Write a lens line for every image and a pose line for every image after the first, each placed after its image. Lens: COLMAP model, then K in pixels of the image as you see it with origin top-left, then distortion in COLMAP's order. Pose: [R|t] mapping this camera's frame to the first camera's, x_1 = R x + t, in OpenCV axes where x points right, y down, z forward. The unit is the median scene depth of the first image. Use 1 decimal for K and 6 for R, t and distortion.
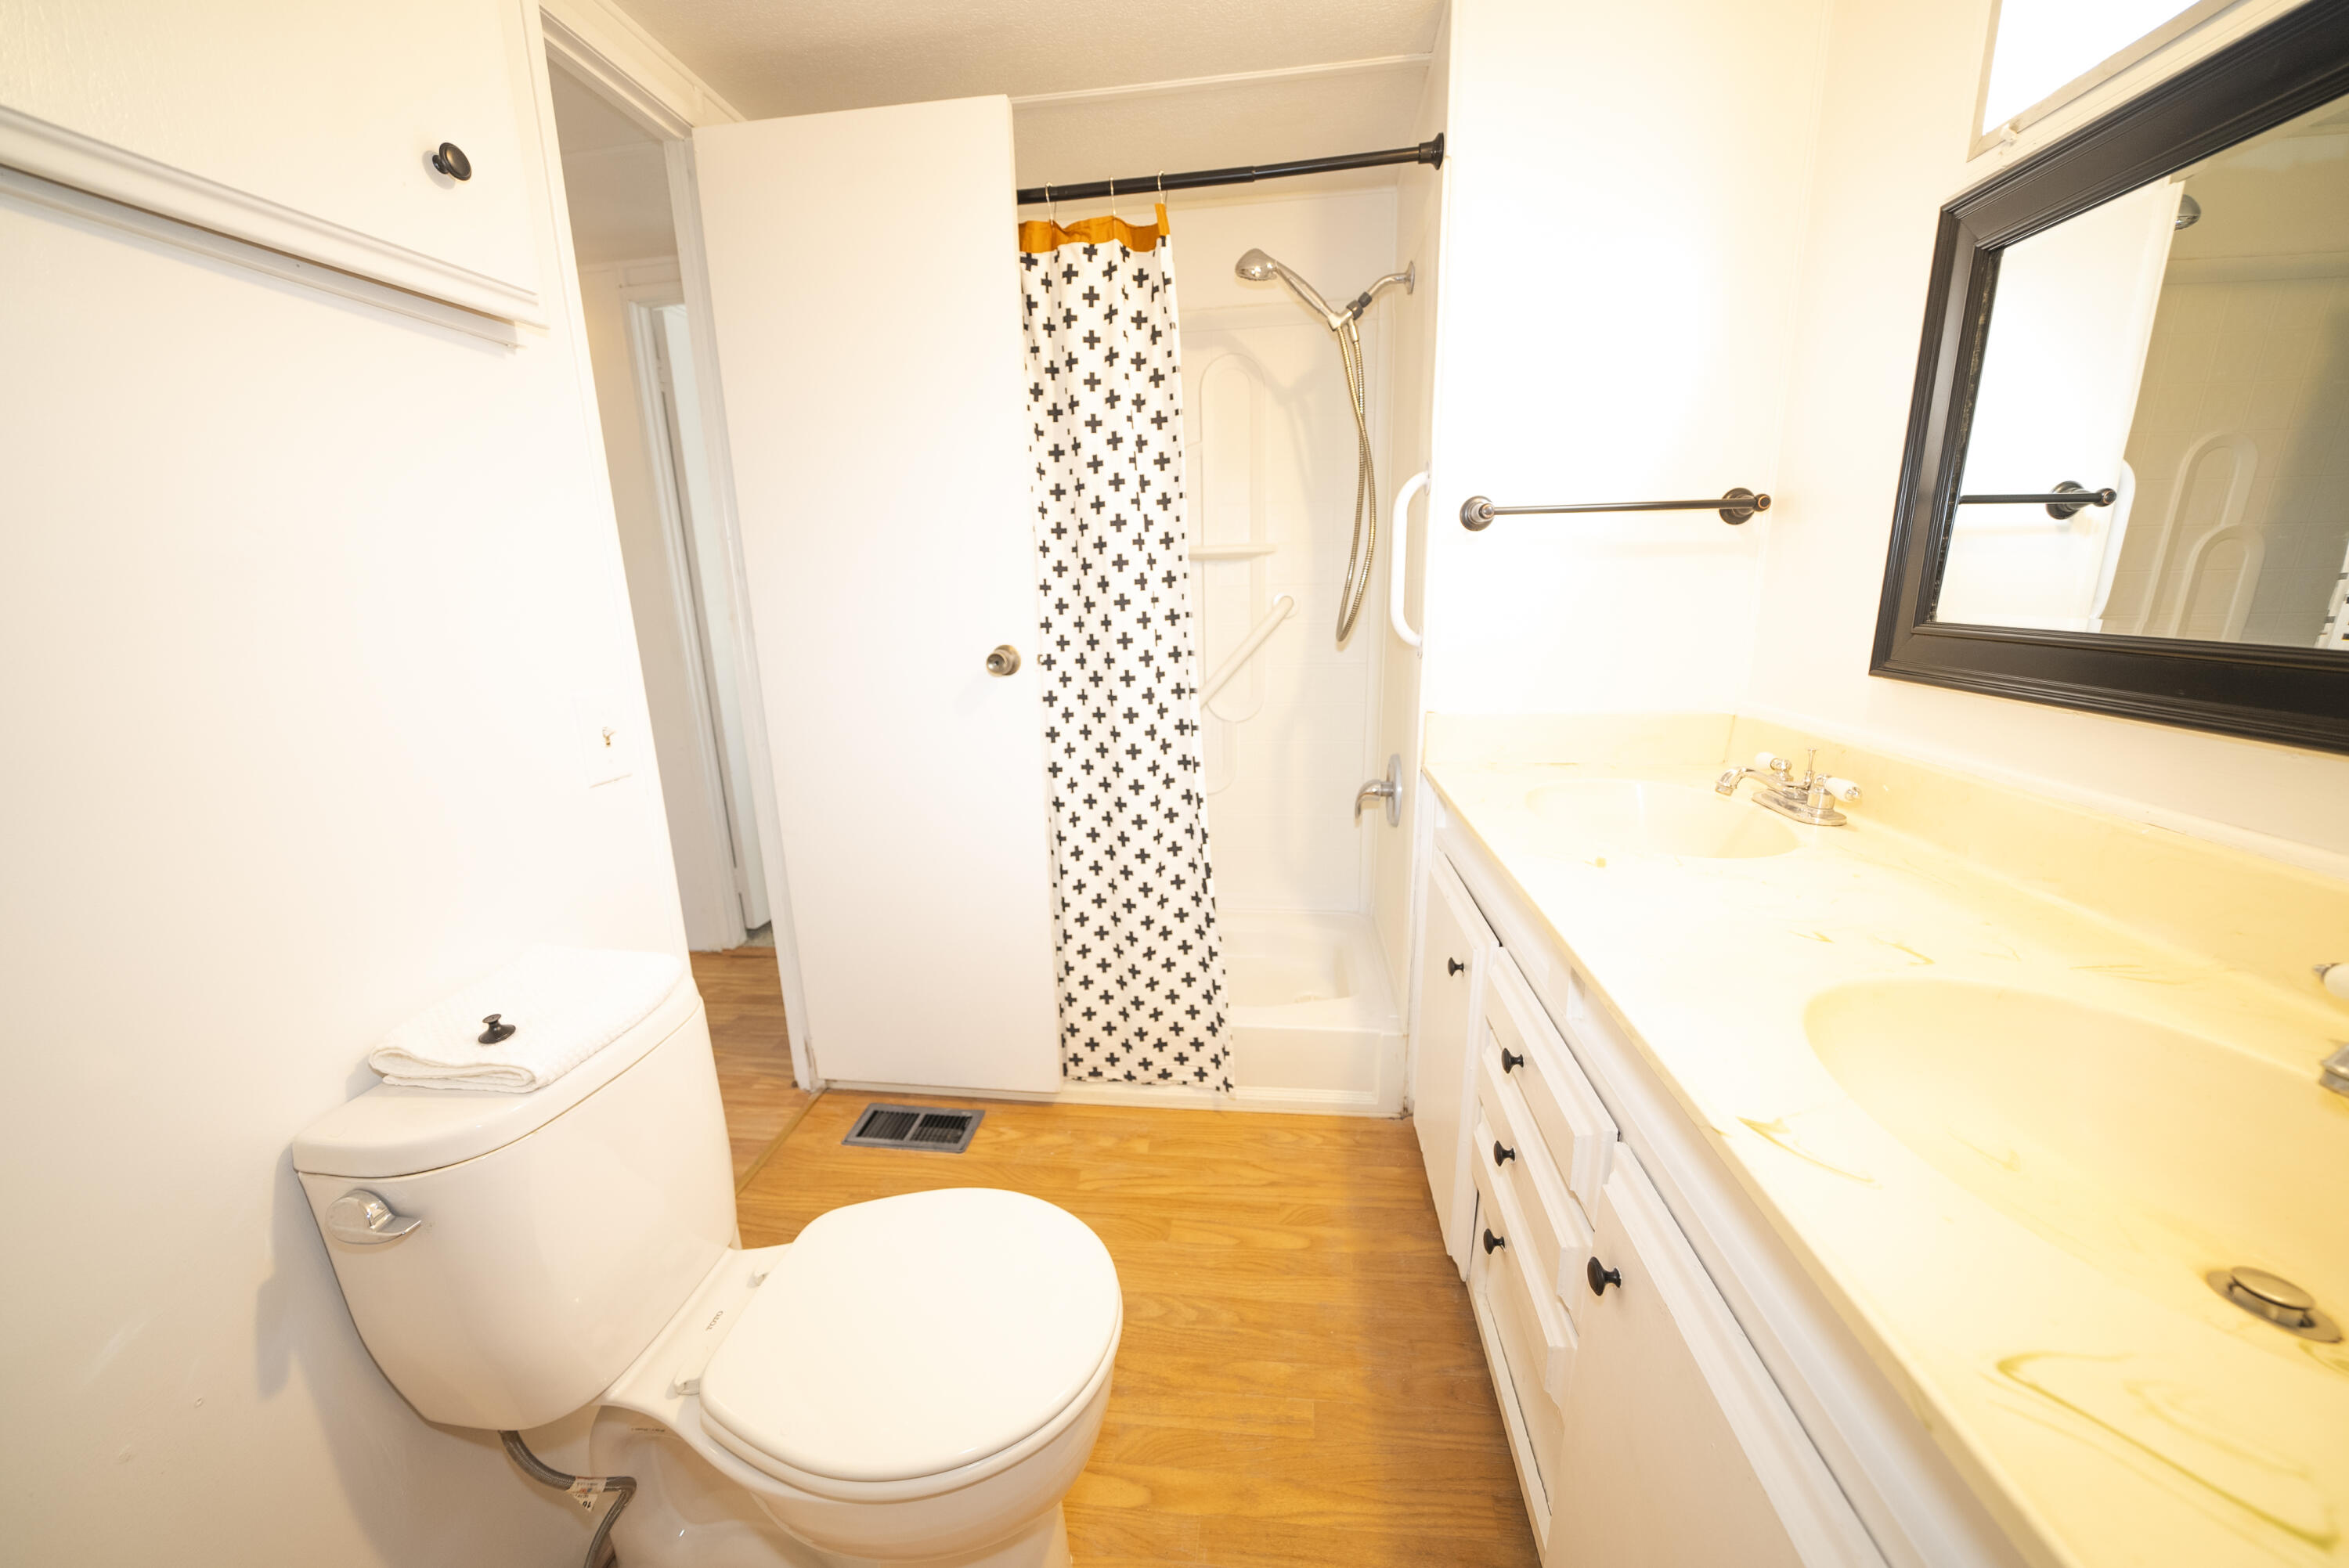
lens RADIAL K [[813.3, 0, 1170.4], [0, 813.3, 783.2], [0, 0, 1]] dist [-0.028514, 0.003122]
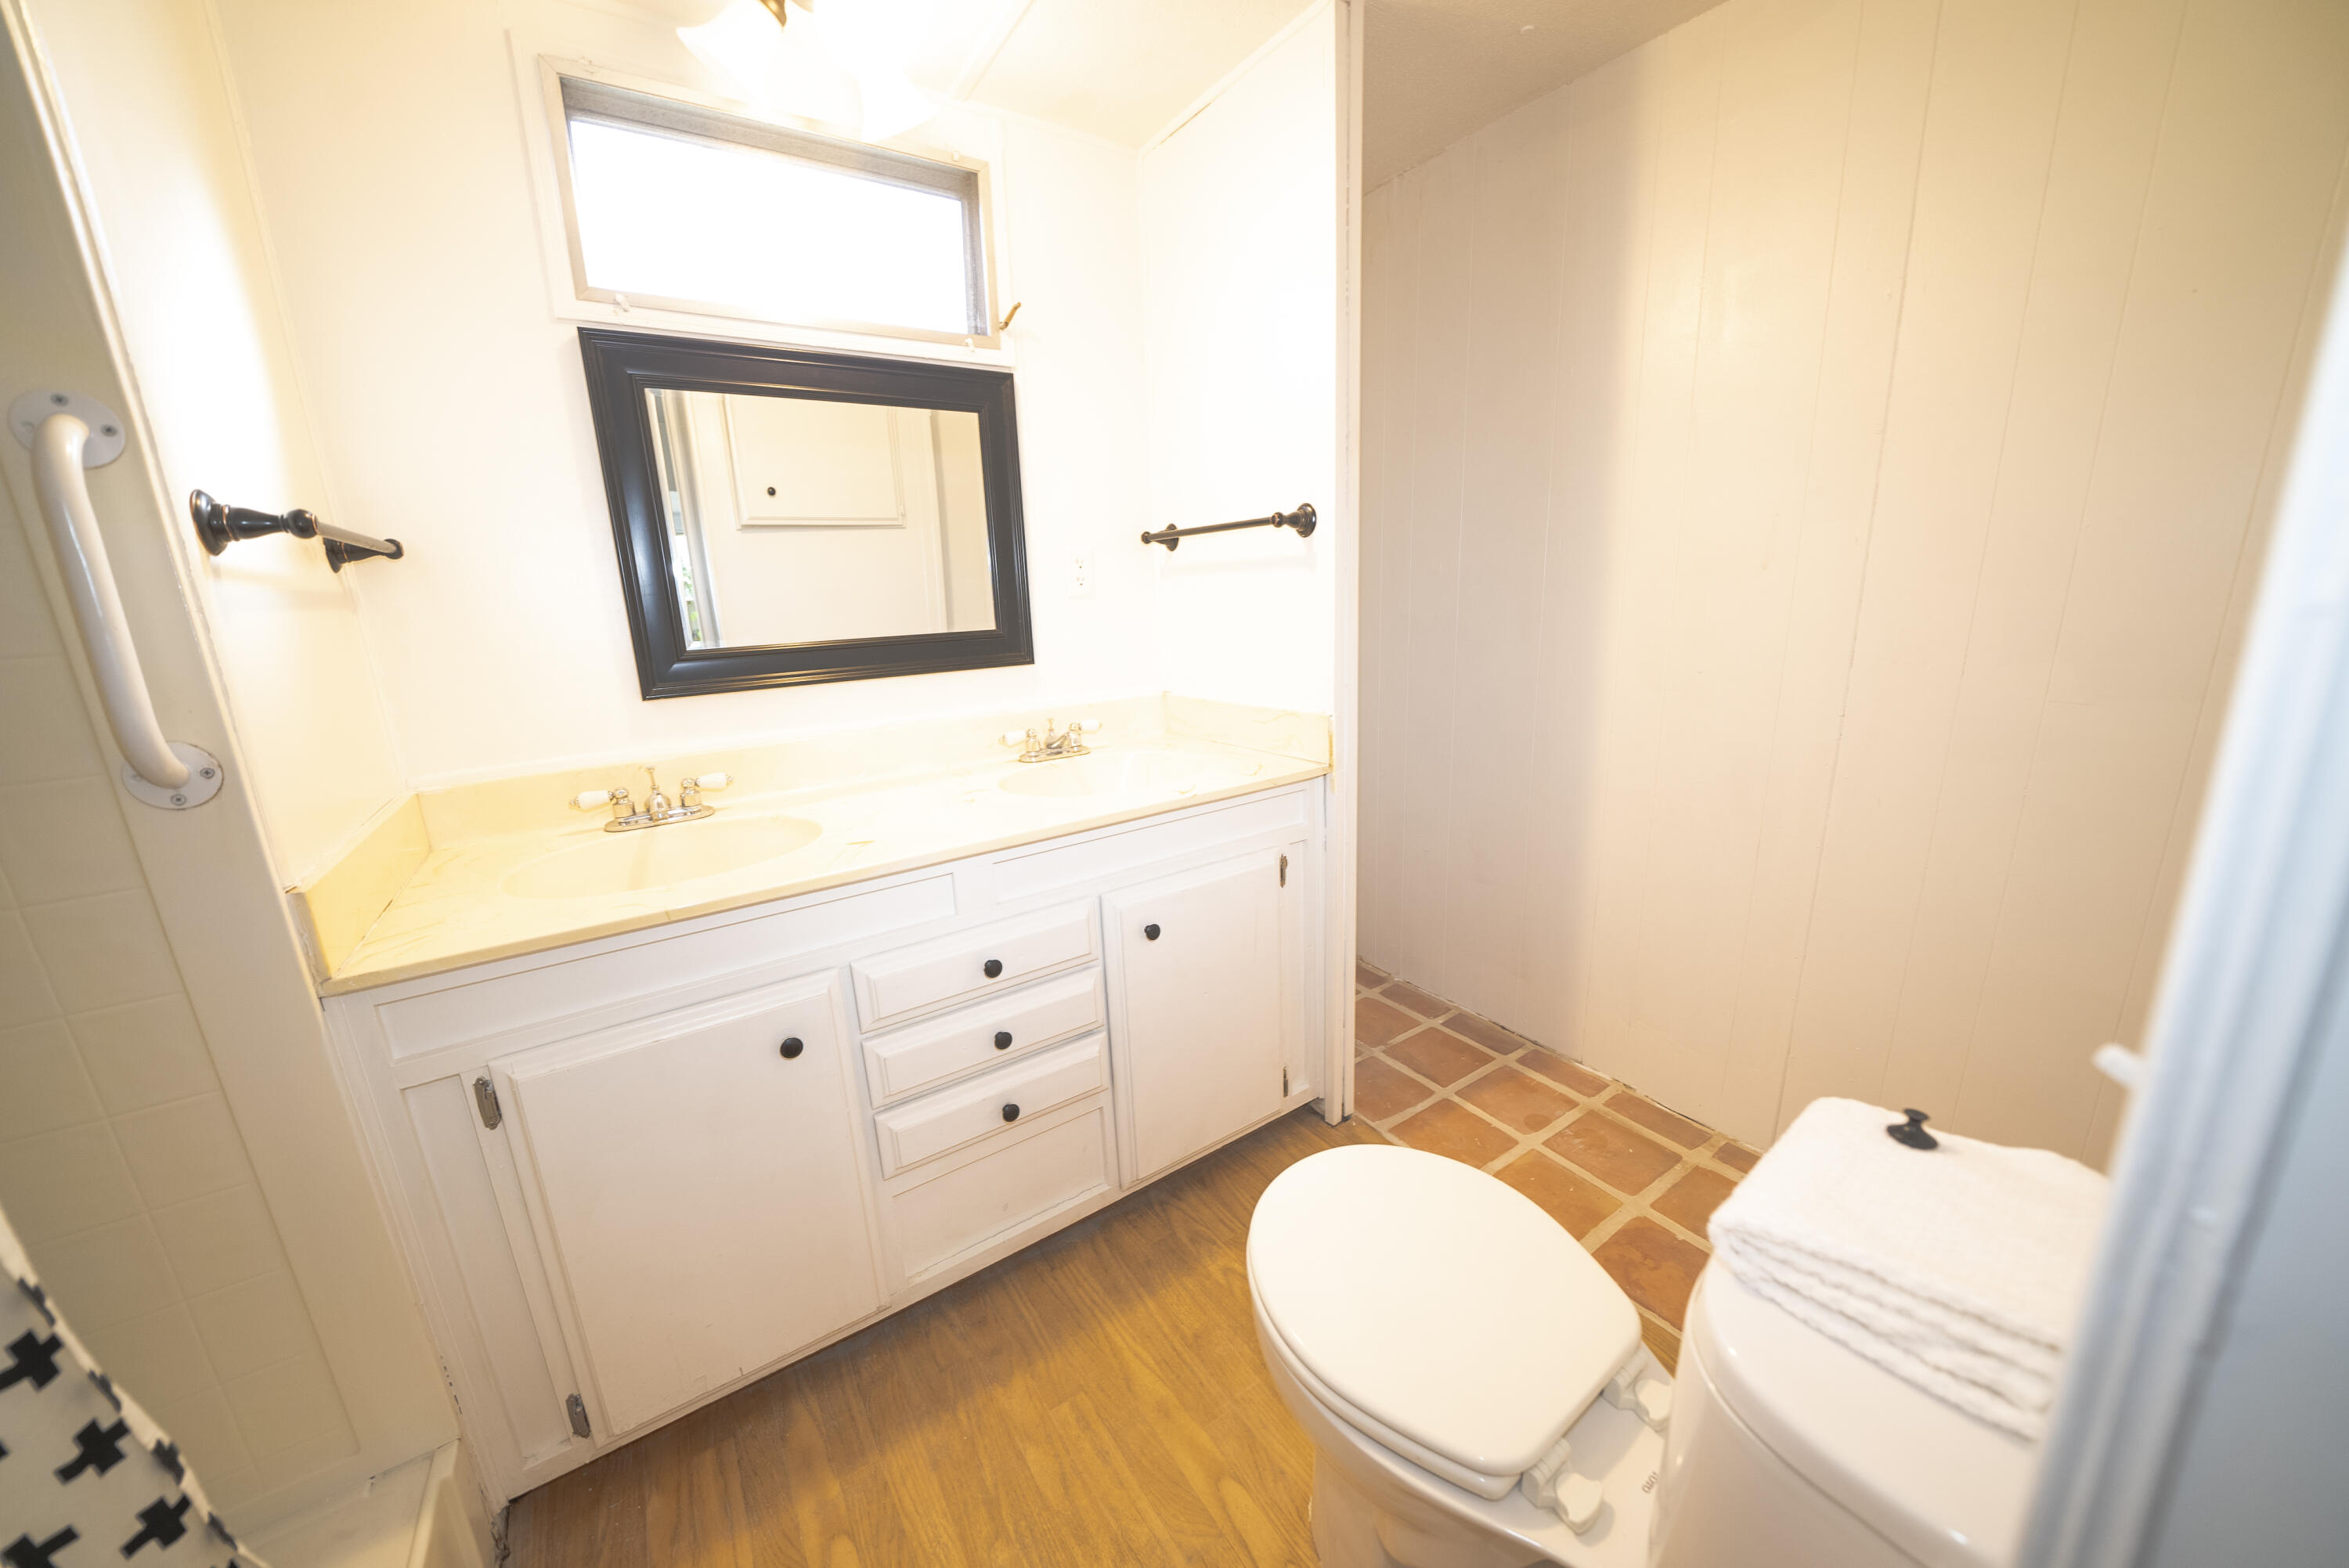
lens RADIAL K [[813.3, 0, 1170.4], [0, 813.3, 783.2], [0, 0, 1]] dist [-0.028514, 0.003122]
pose [[-0.650884, -0.131109, 0.747770, -0.587473], [0.239829, 0.899024, 0.366385, -0.278921], [-0.720300, 0.417811, -0.553717, 1.156086]]
